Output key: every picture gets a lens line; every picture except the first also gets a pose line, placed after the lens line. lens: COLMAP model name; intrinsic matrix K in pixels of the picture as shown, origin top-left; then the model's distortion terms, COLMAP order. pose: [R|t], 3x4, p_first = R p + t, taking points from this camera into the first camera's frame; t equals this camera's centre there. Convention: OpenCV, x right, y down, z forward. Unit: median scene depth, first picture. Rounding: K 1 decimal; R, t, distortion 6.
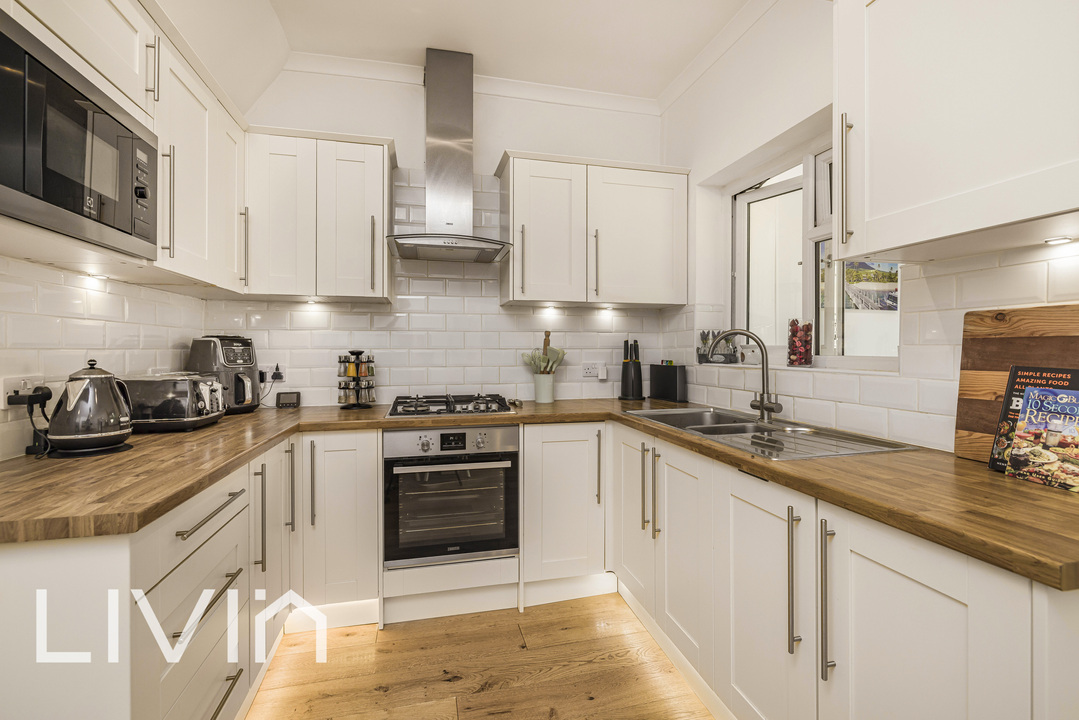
lens RADIAL K [[472.0, 0, 542.5], [0, 472.0, 352.8], [0, 0, 1]] dist [-0.000273, -0.000650]
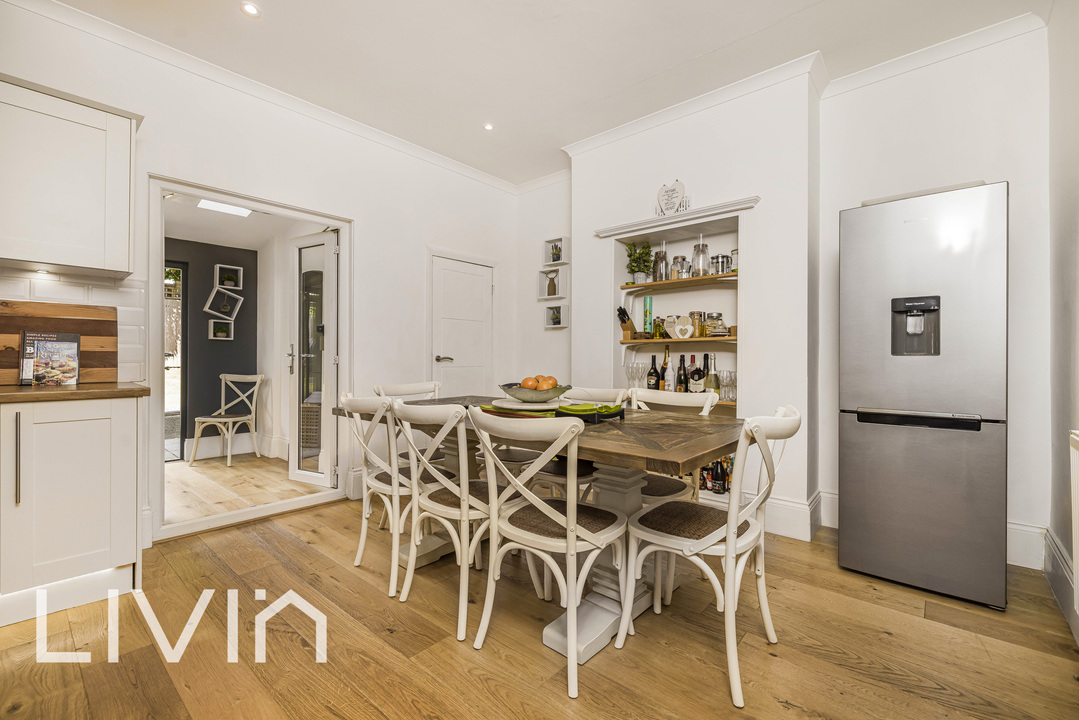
lens RADIAL K [[472.0, 0, 545.6], [0, 472.0, 361.1], [0, 0, 1]] dist [-0.000273, -0.000650]
pose [[-0.579988, -0.002029, 0.814623, -1.033515], [0.003611, 0.999981, 0.005062, 0.085730], [-0.814617, 0.005878, -0.579969, 0.217843]]
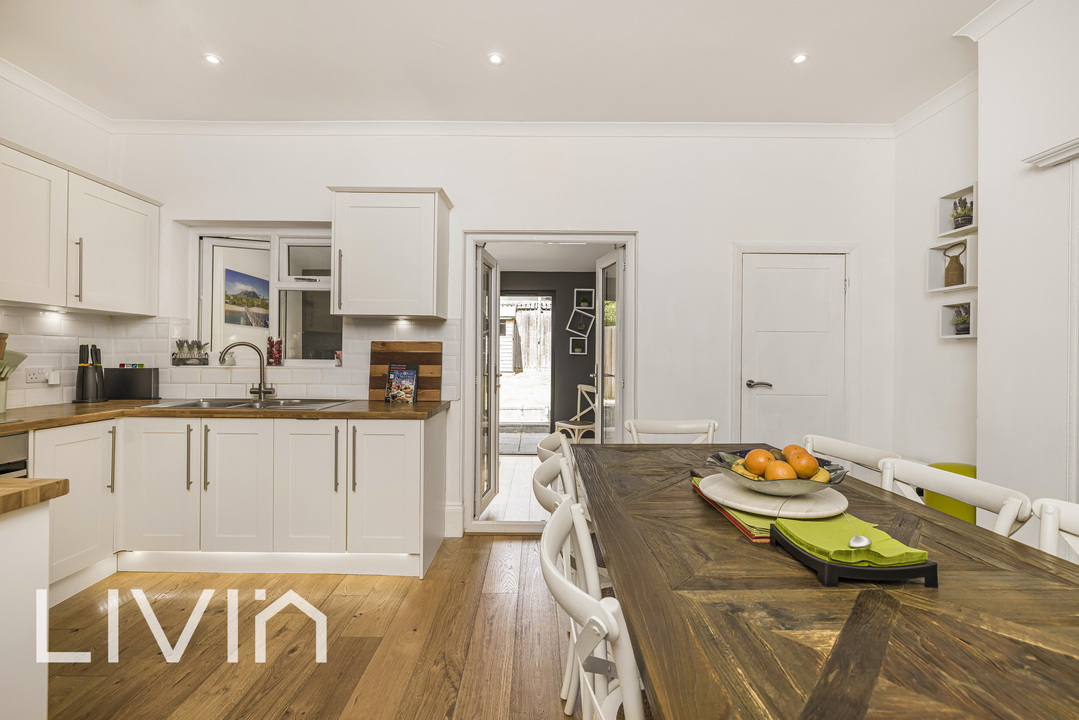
lens RADIAL K [[472.0, 0, 534.4], [0, 472.0, 355.1], [0, 0, 1]] dist [-0.000273, -0.000650]
pose [[0.243973, 0.004895, 0.969770, -0.823051], [-0.003433, 0.999985, -0.004184, -0.004744], [-0.969776, -0.002308, 0.243986, -0.270604]]
